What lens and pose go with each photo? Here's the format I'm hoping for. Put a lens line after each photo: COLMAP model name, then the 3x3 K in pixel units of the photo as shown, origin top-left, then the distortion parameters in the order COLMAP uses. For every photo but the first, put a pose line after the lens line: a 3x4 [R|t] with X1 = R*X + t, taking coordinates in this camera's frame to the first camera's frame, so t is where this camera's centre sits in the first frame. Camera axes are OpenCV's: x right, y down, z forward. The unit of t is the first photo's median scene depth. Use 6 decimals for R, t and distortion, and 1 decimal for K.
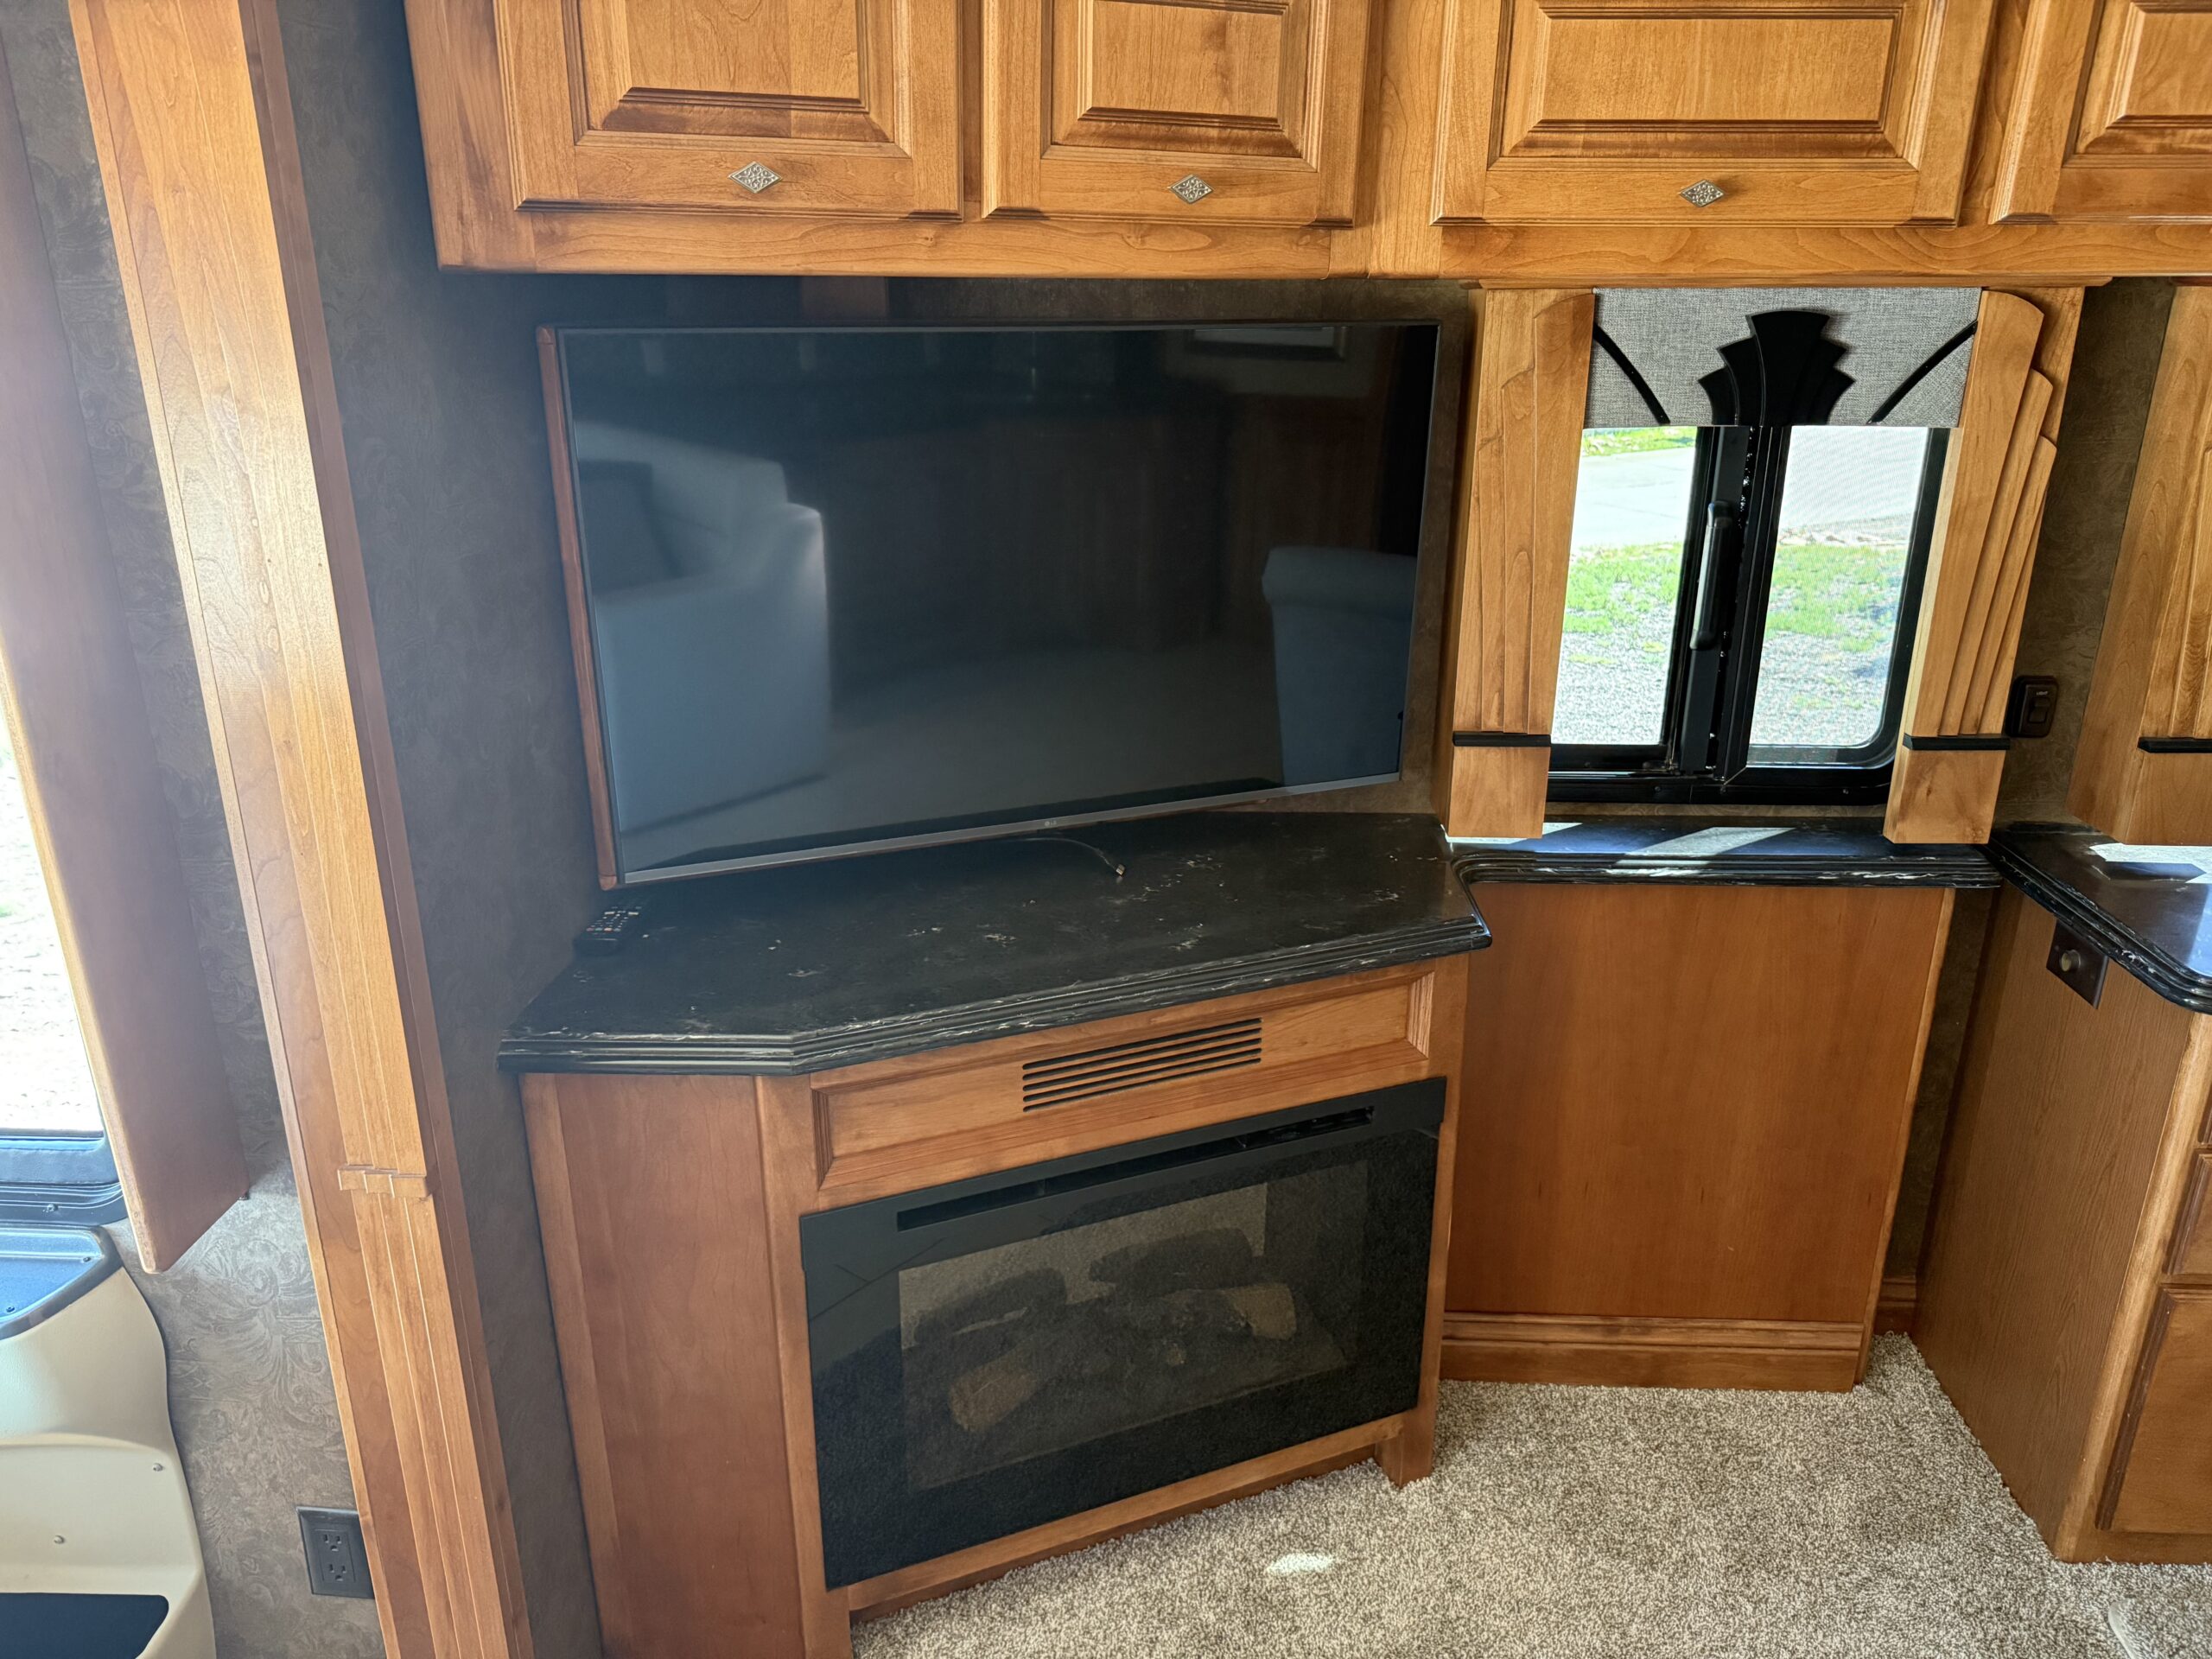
lens RADIAL K [[1567.2, 0, 1103.2], [0, 1567.2, 834.6], [0, 0, 1]] dist [0.001997, -0.000451]
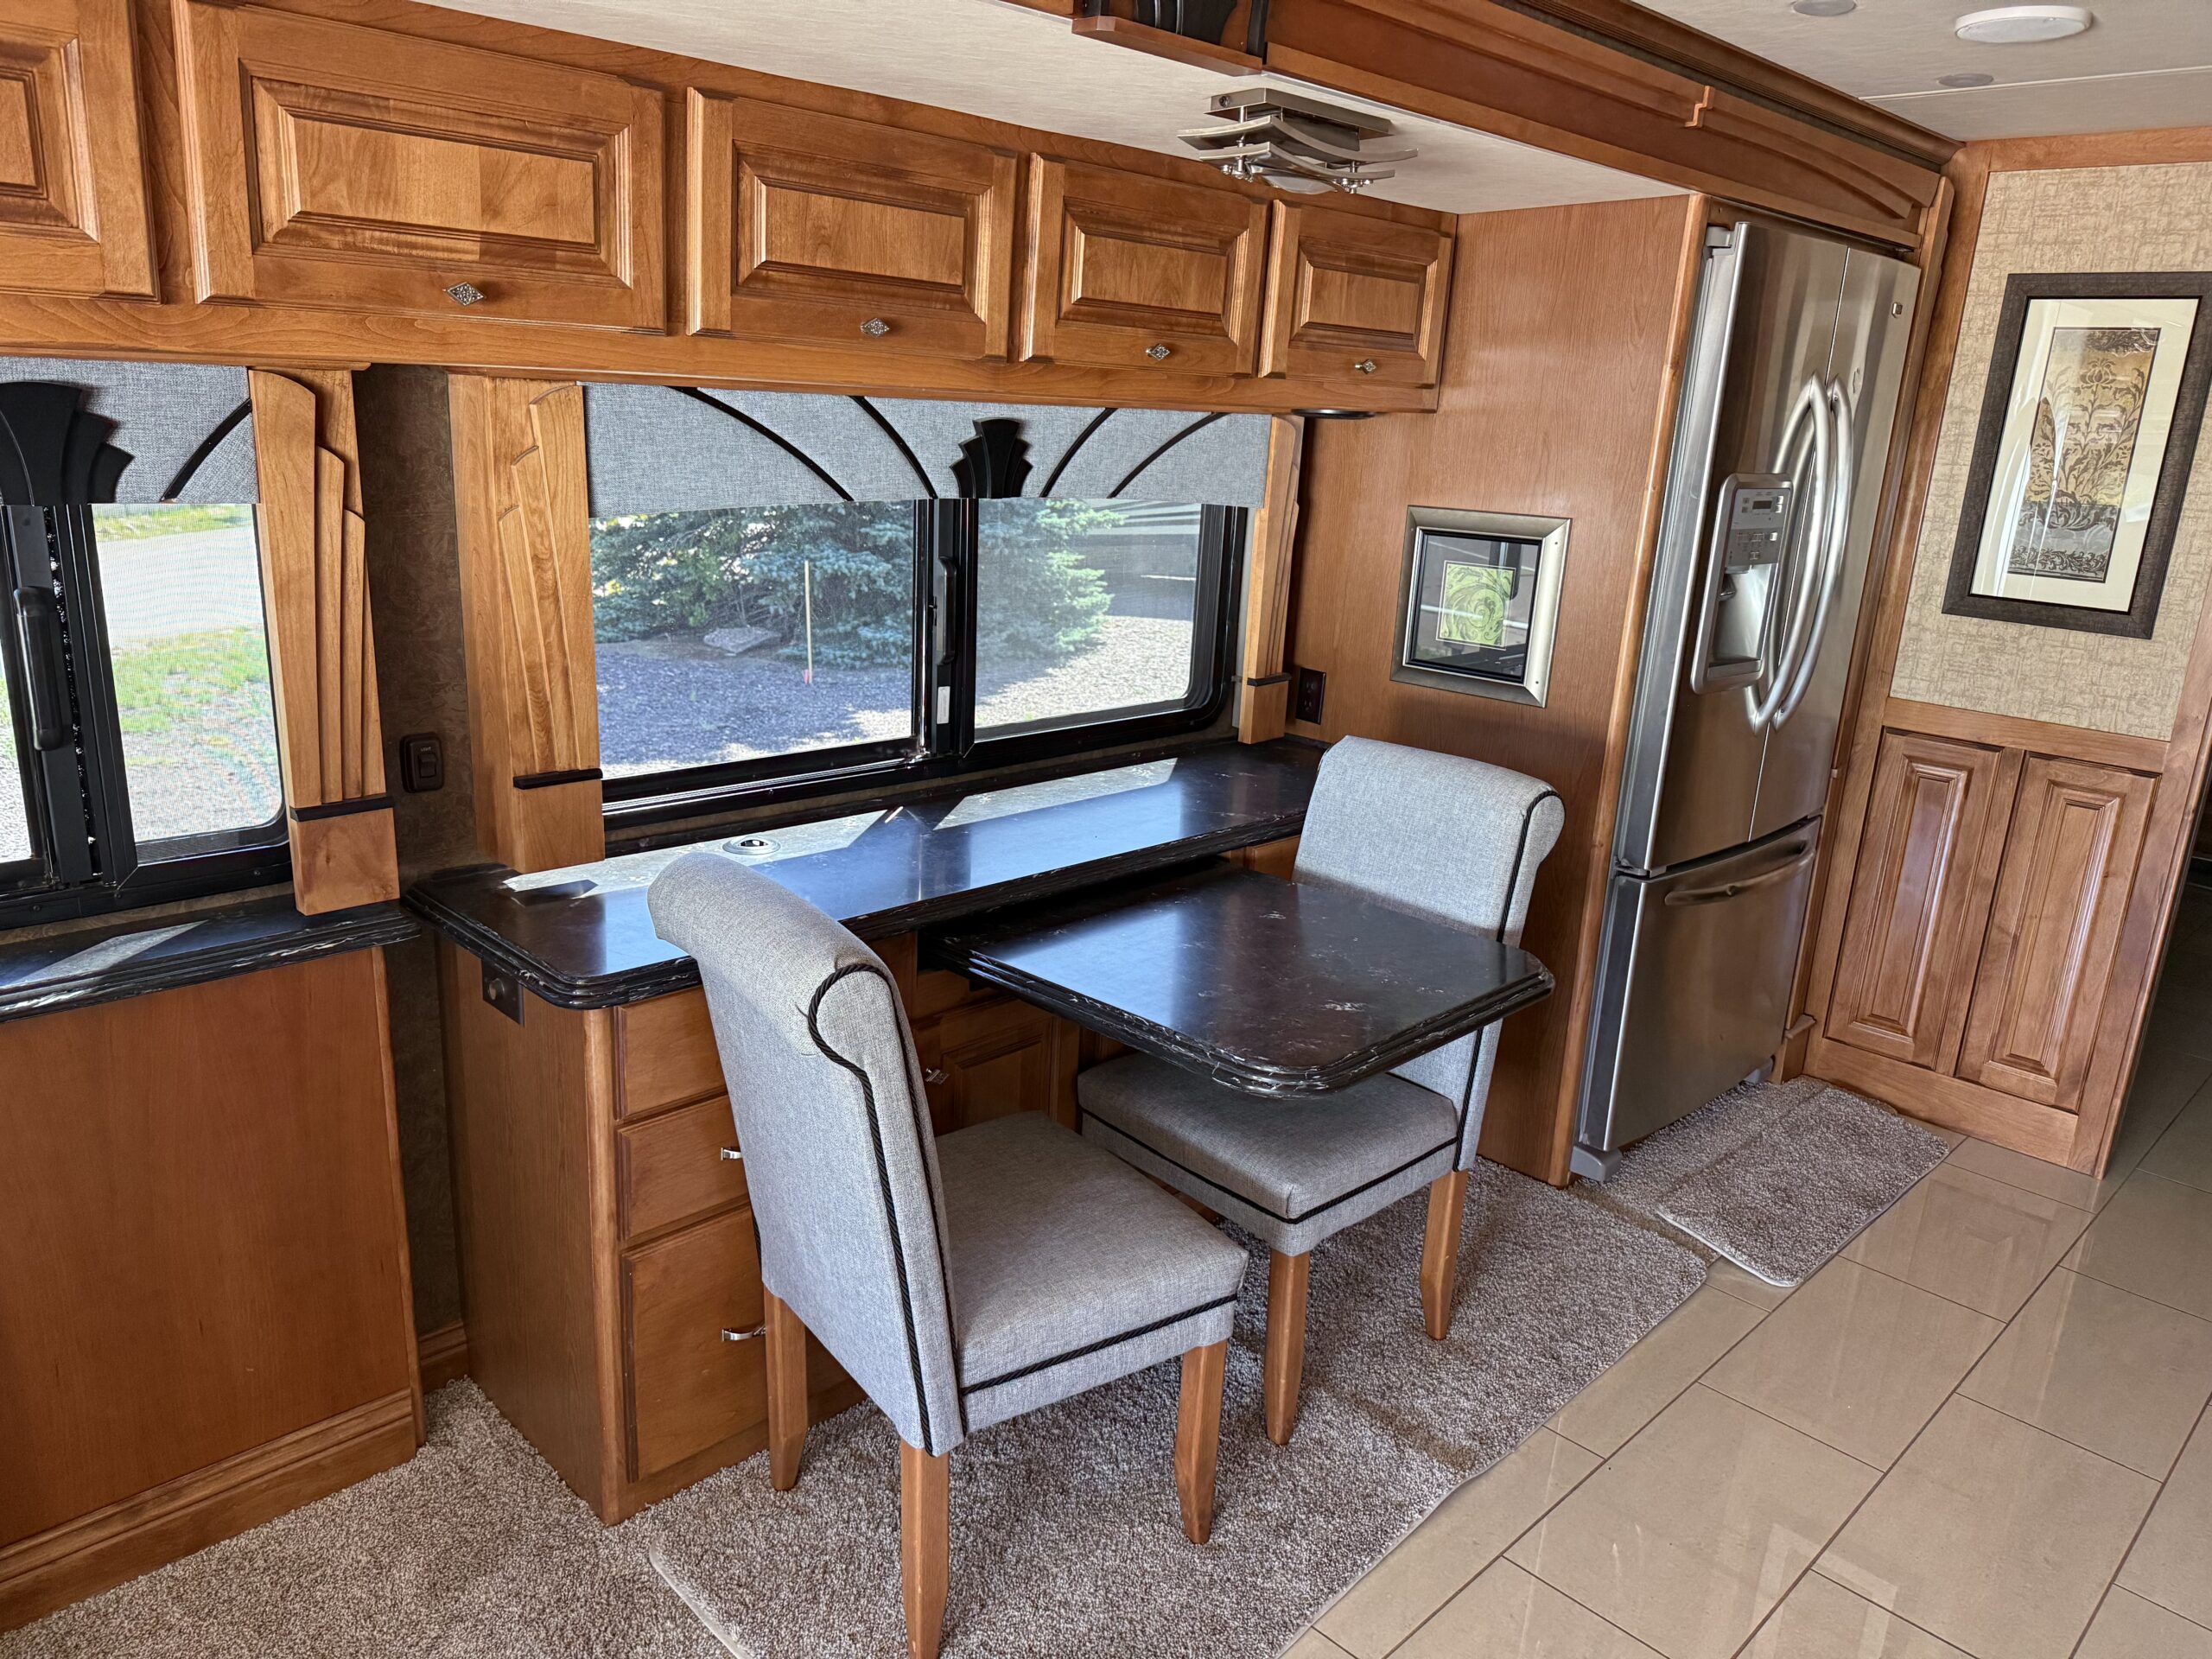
lens RADIAL K [[1571.7, 0, 1073.3], [0, 1571.7, 839.3], [0, 0, 1]] dist [0.007491, -0.007821]
pose [[0.682574, -0.168645, 0.711092, 0.133692], [0.199954, 0.978979, 0.040243, 0.015088], [-0.702930, 0.114717, 0.701947, -0.051033]]
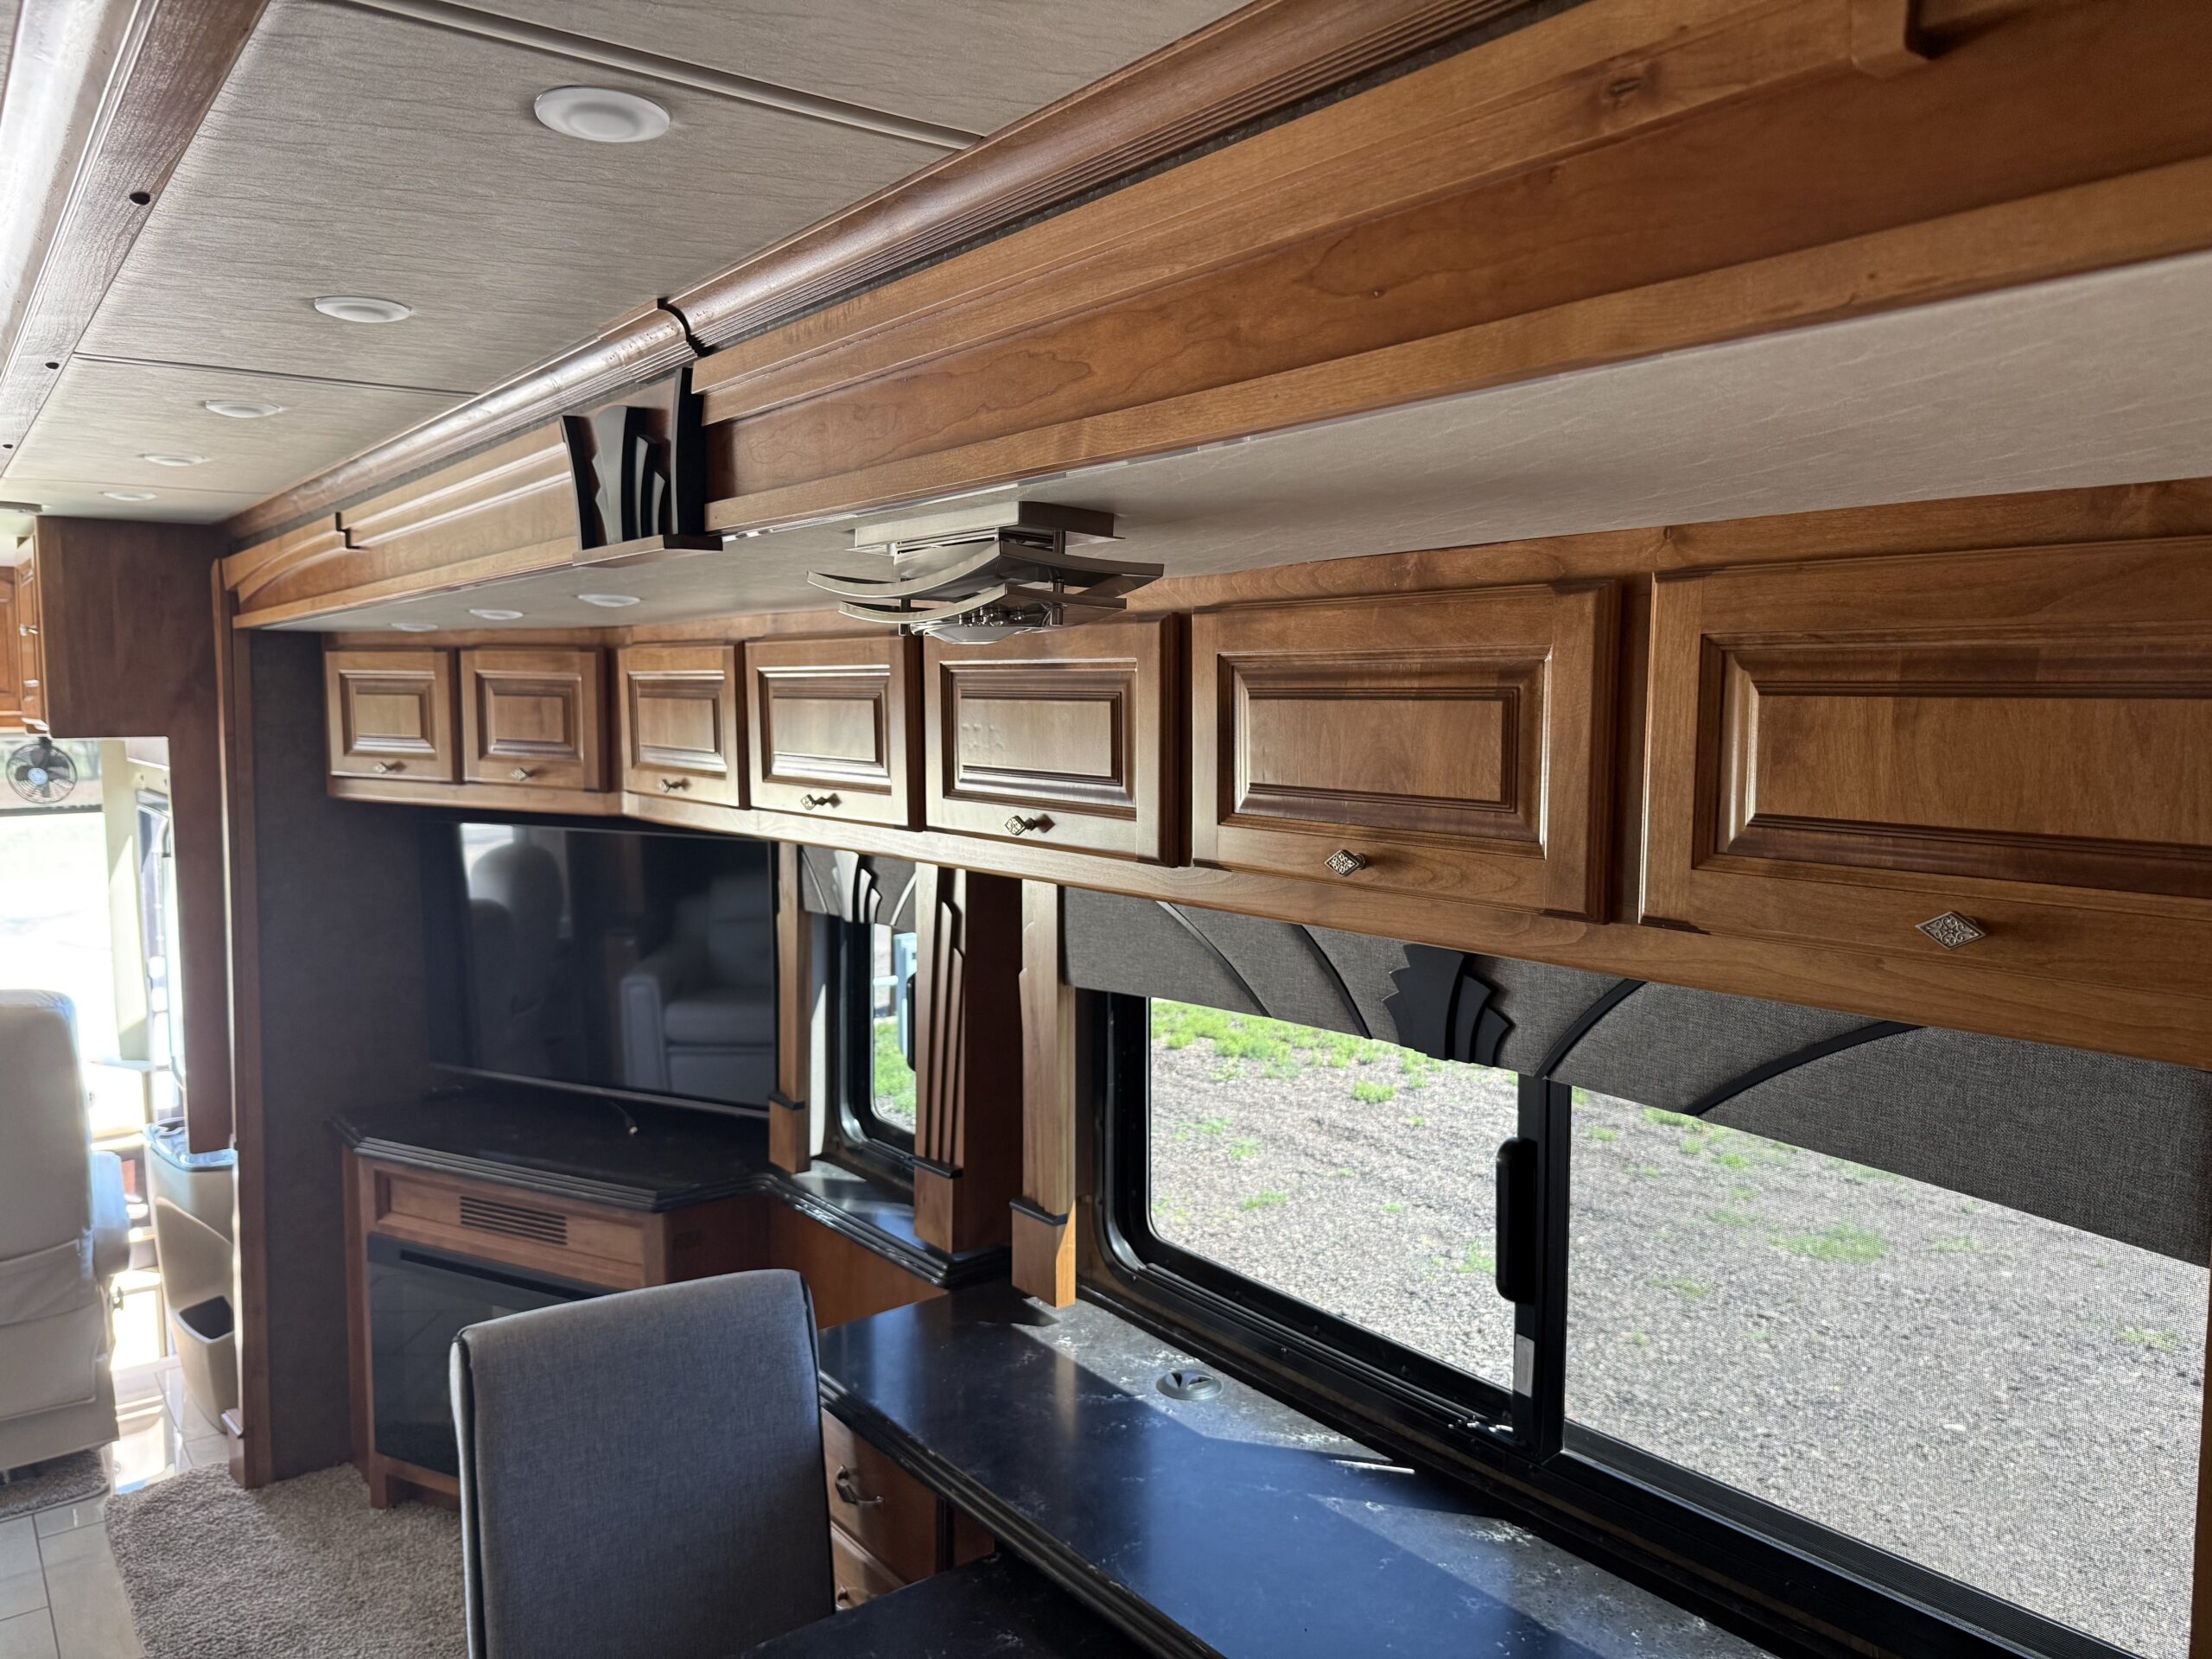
lens RADIAL K [[1559.3, 0, 1088.4], [0, 1559.3, 840.1], [0, 0, 1]] dist [0.134788, -0.227713]
pose [[0.635367, 0.068978, -0.769123, 0.484240], [-0.258717, 0.957454, -0.127857, -0.031050], [0.727581, 0.280221, 0.626181, 0.000115]]
